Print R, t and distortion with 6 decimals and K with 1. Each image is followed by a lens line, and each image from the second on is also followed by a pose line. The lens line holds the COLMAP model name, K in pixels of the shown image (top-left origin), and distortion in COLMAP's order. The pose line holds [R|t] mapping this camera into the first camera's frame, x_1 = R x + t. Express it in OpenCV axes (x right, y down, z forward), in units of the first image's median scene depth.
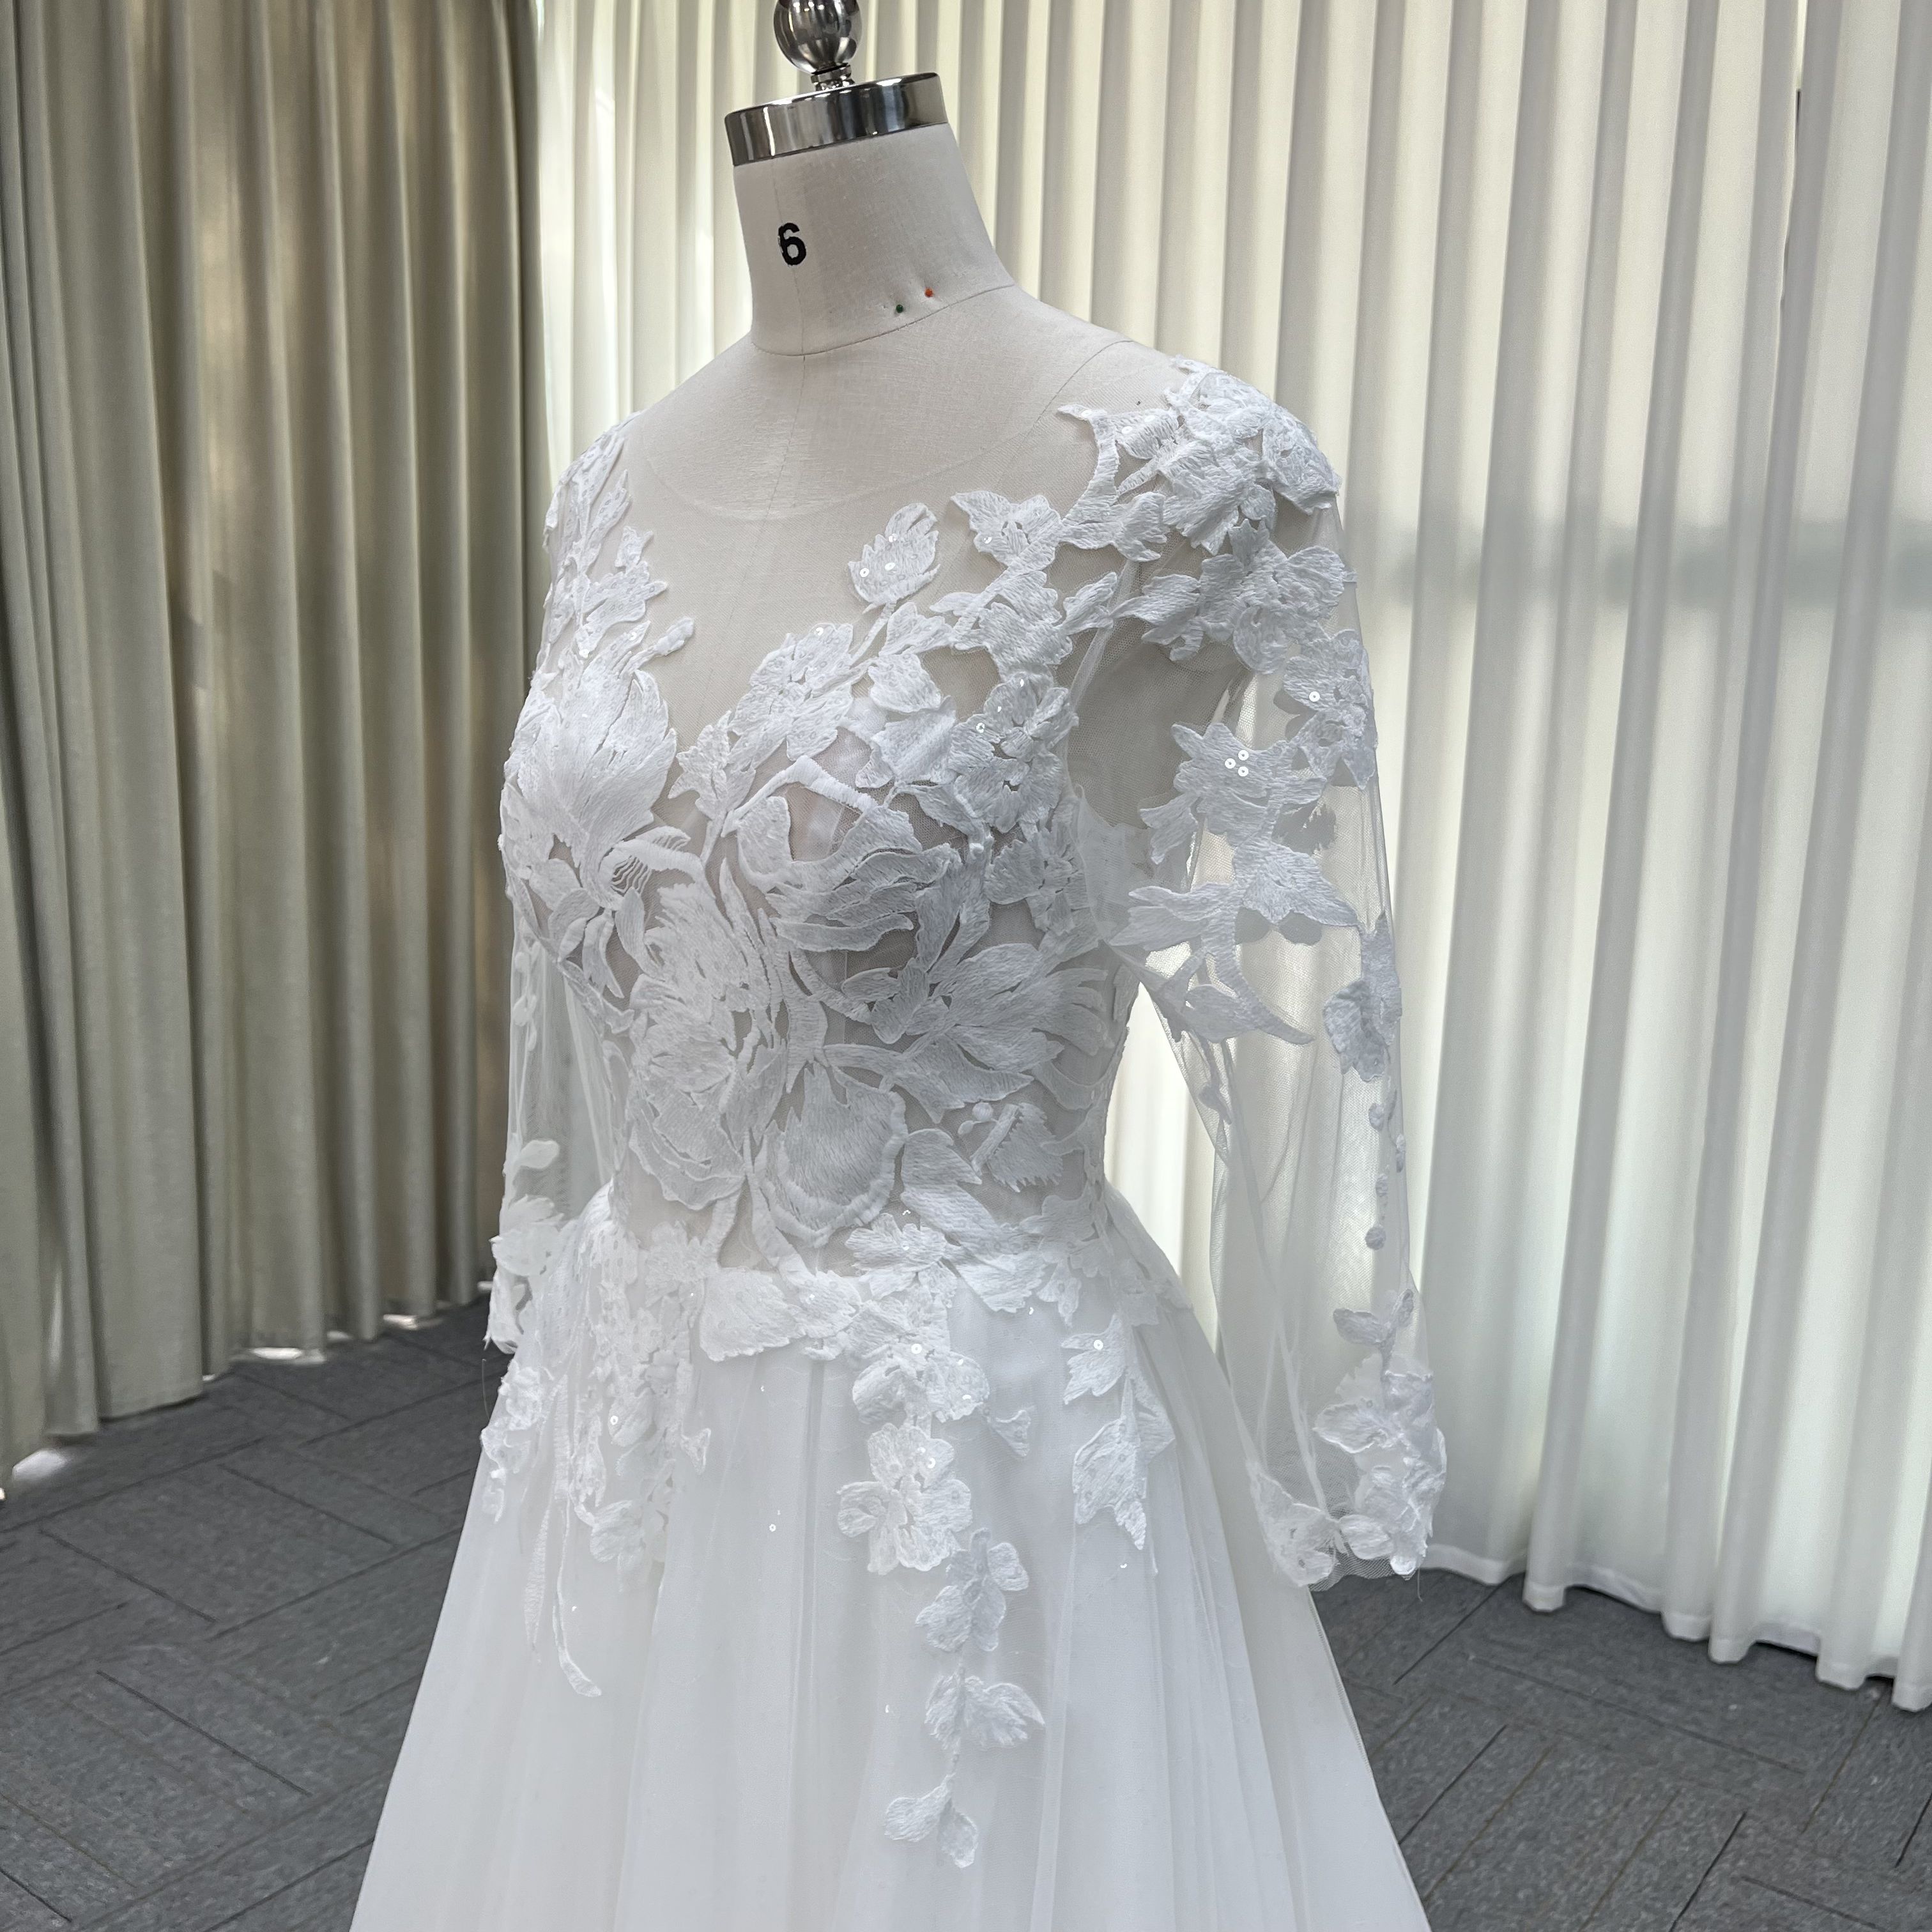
lens RADIAL K [[1966.7, 0, 981.5], [0, 1966.7, 977.2], [0, 0, 1]] dist [0.034904, 0.000000]
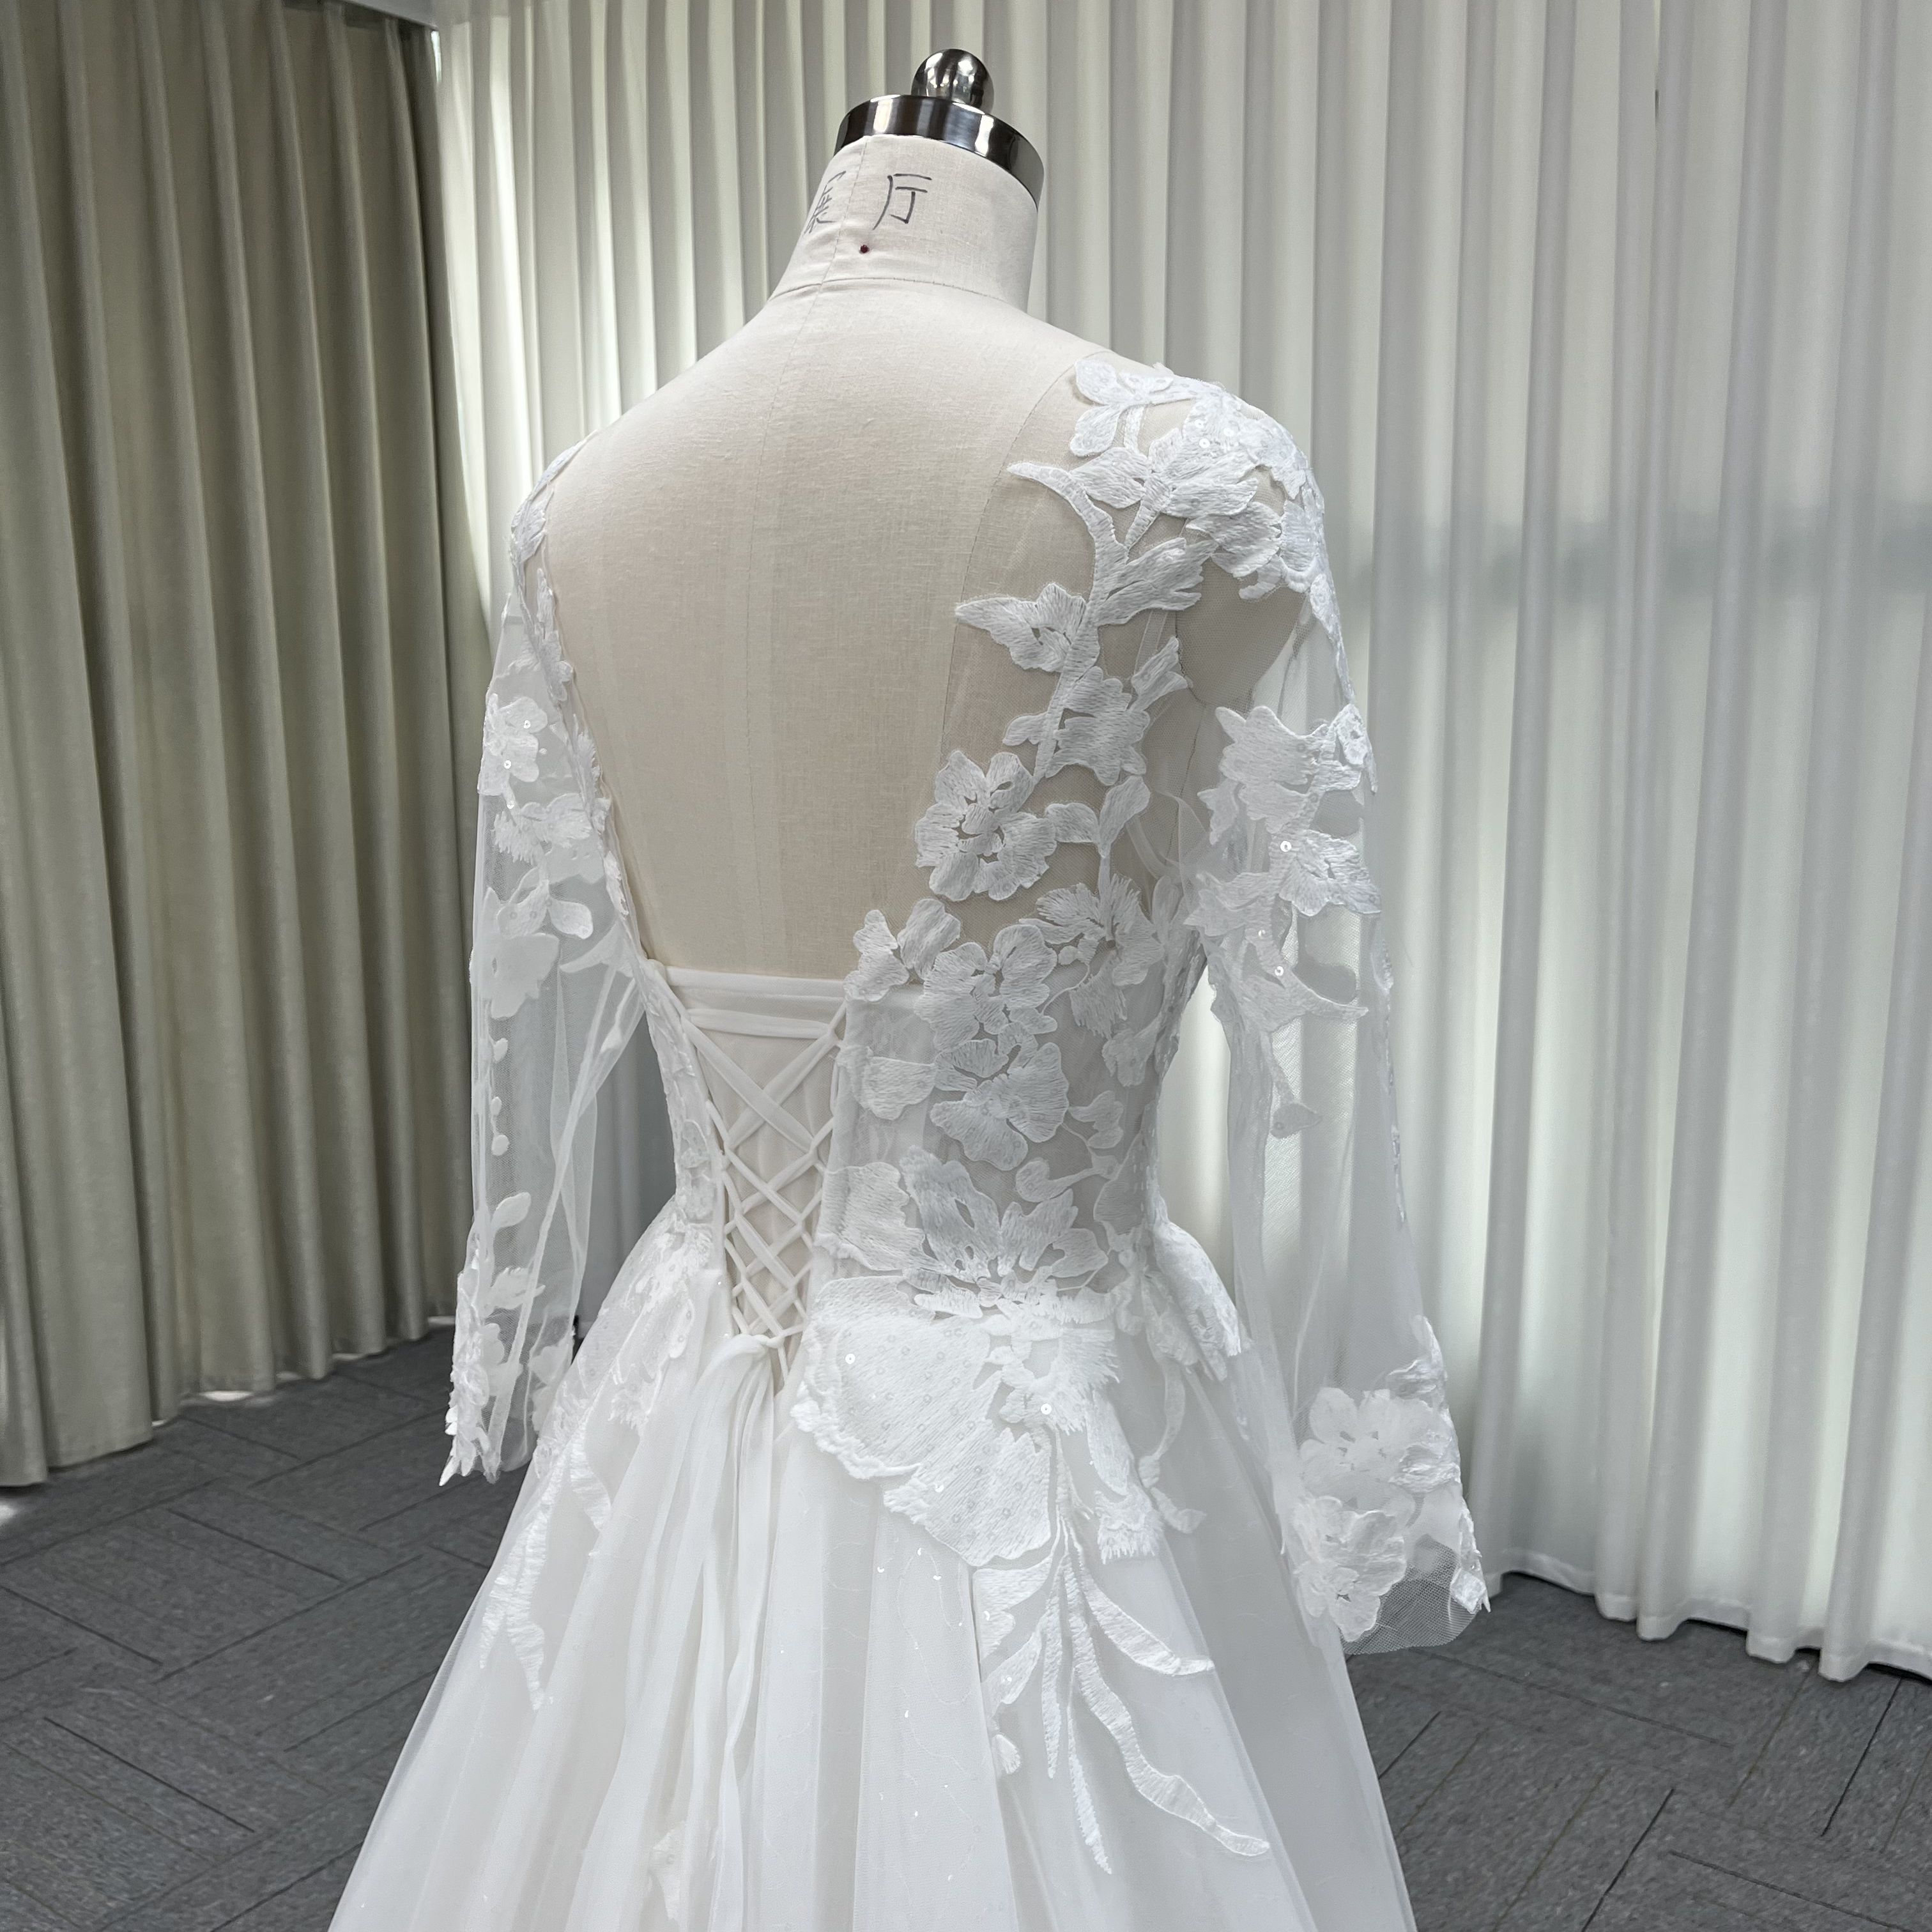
lens RADIAL K [[1966.7, 0, 957.4], [0, 1966.7, 983.2], [0, 0, 1]] dist [0.034904, 0.000000]
pose [[0.999169, -0.040751, 0.000719, 0.107703], [0.040754, 0.999152, -0.005909, 0.006055], [-0.000478, 0.005934, 0.999982, -0.039205]]
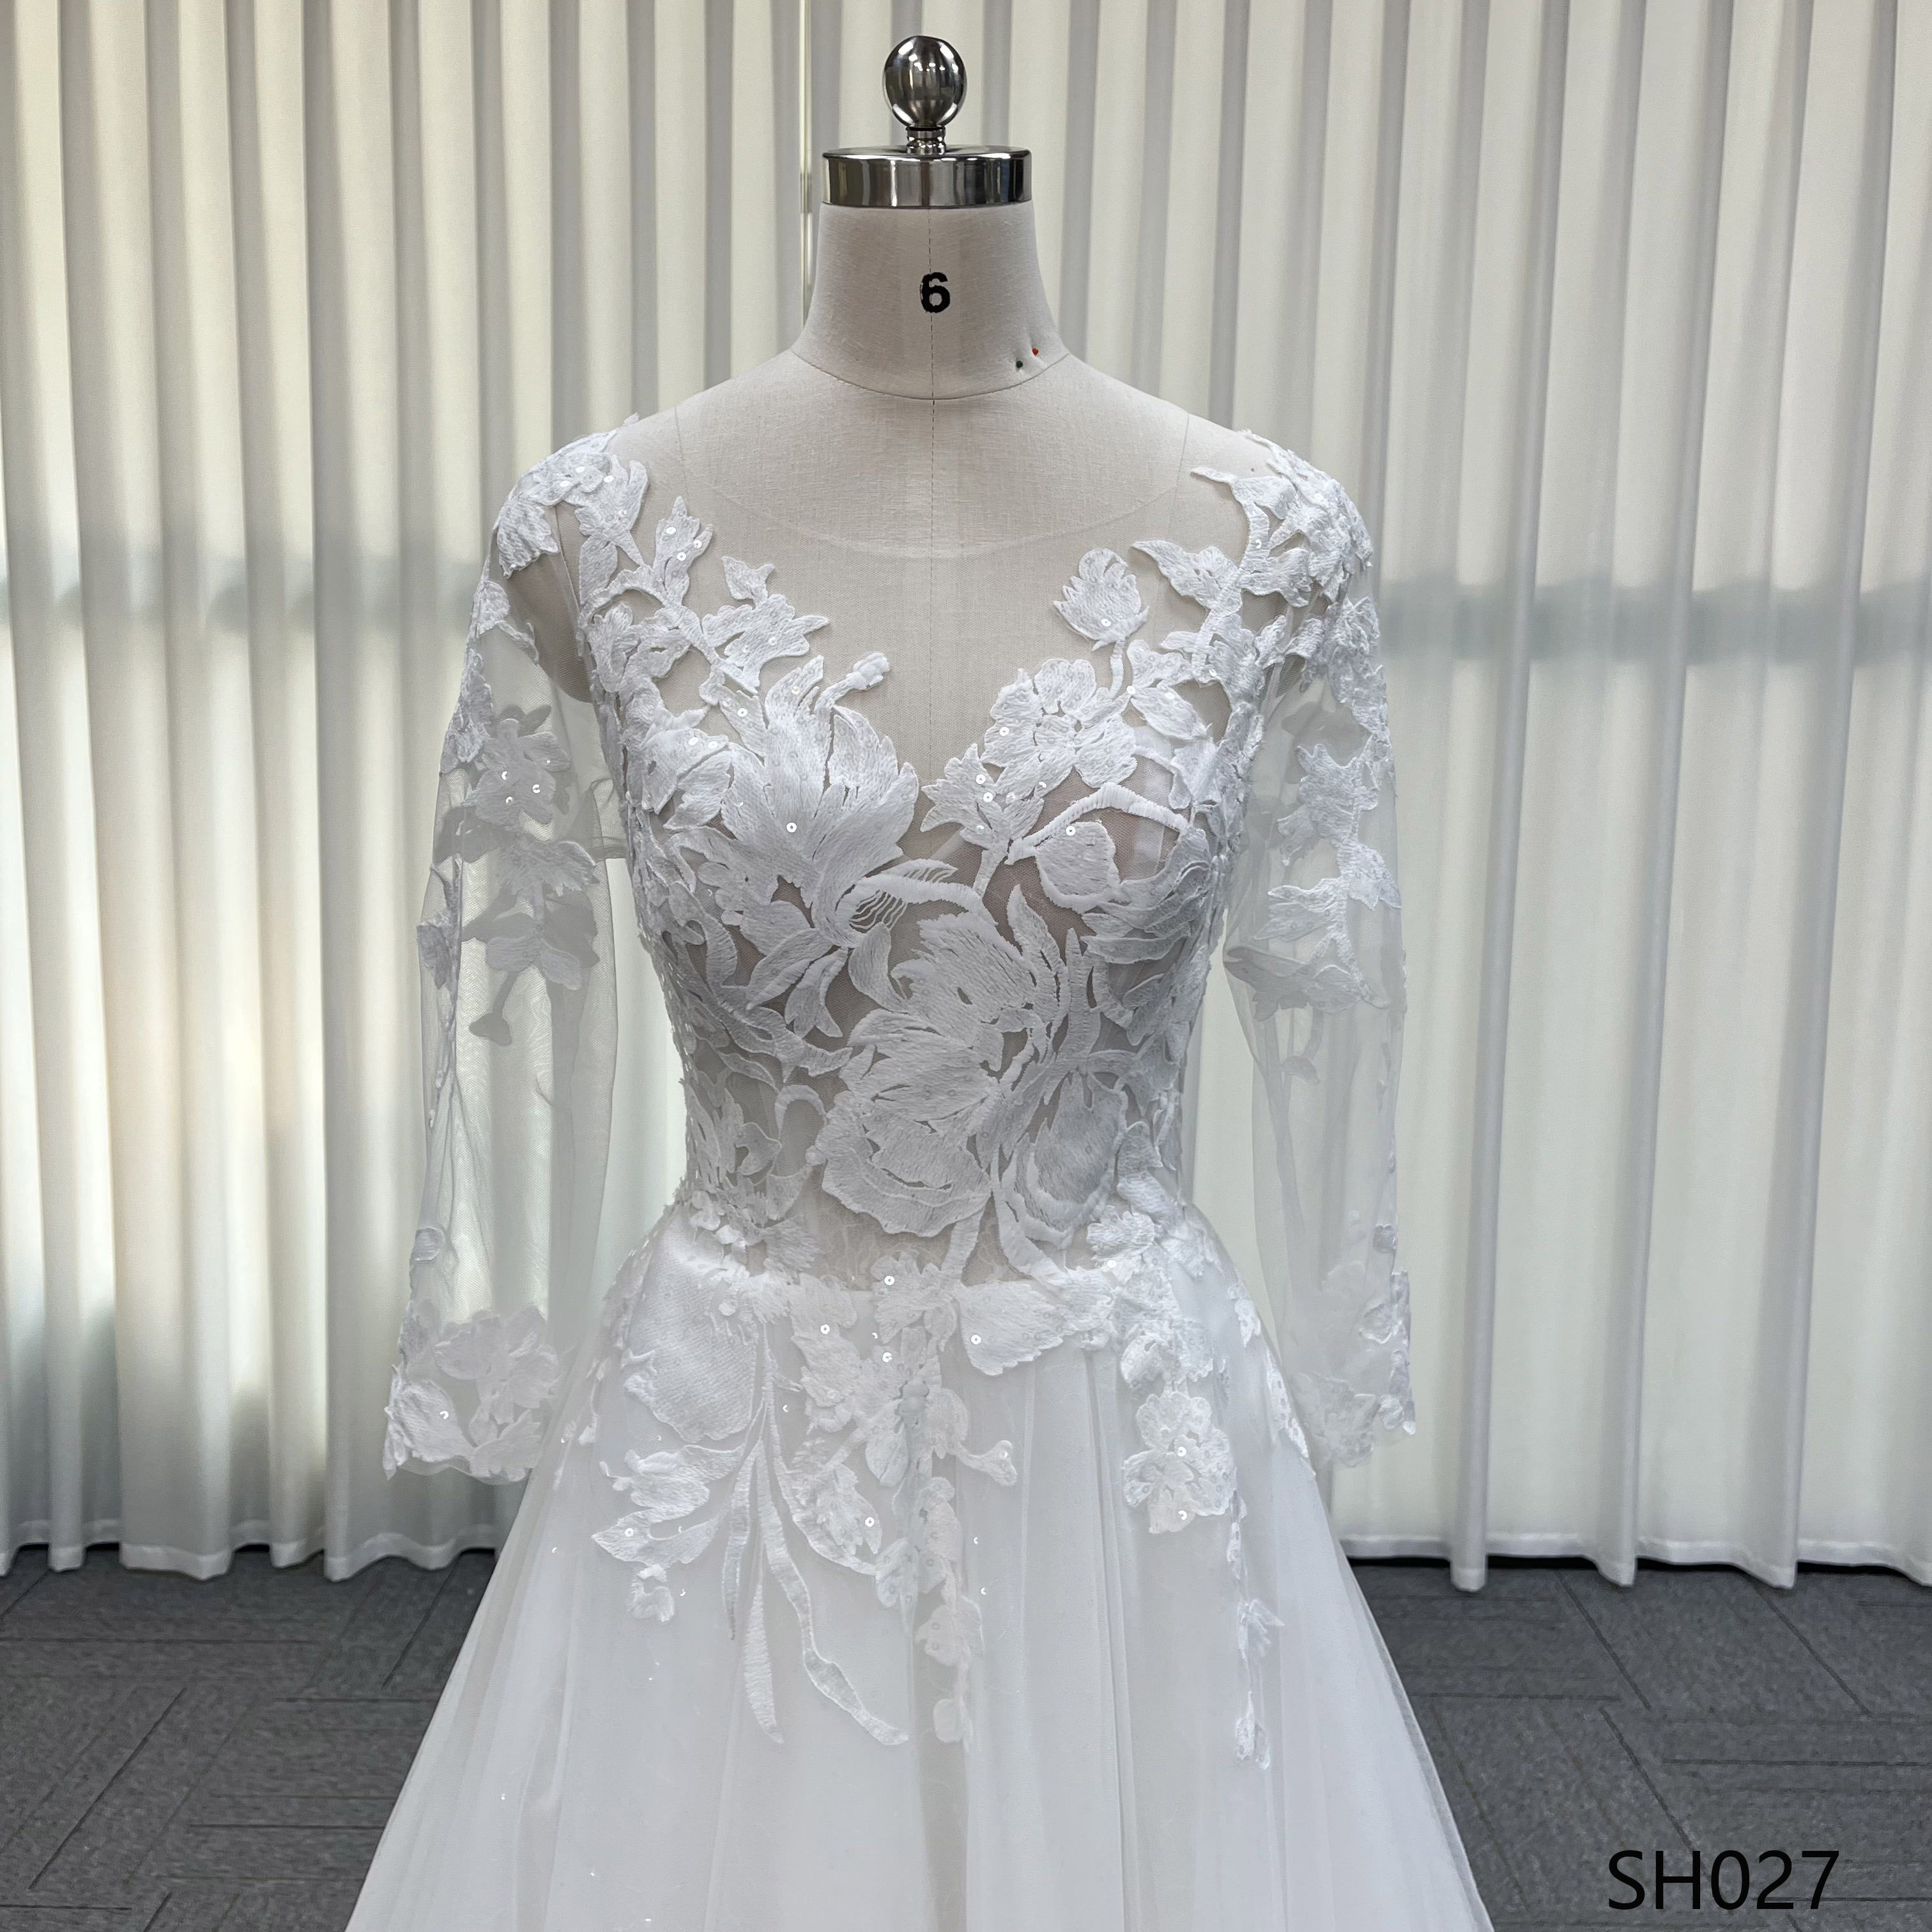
lens RADIAL K [[1966.7, 0, 976.0], [0, 1966.7, 981.3], [0, 0, 1]] dist [0.034904, 0.000000]
pose [[0.797018, -0.094430, 0.596528, -0.707910], [0.101987, 0.994560, 0.021174, -0.031027], [-0.595282, 0.043962, 0.802313, 0.166981]]
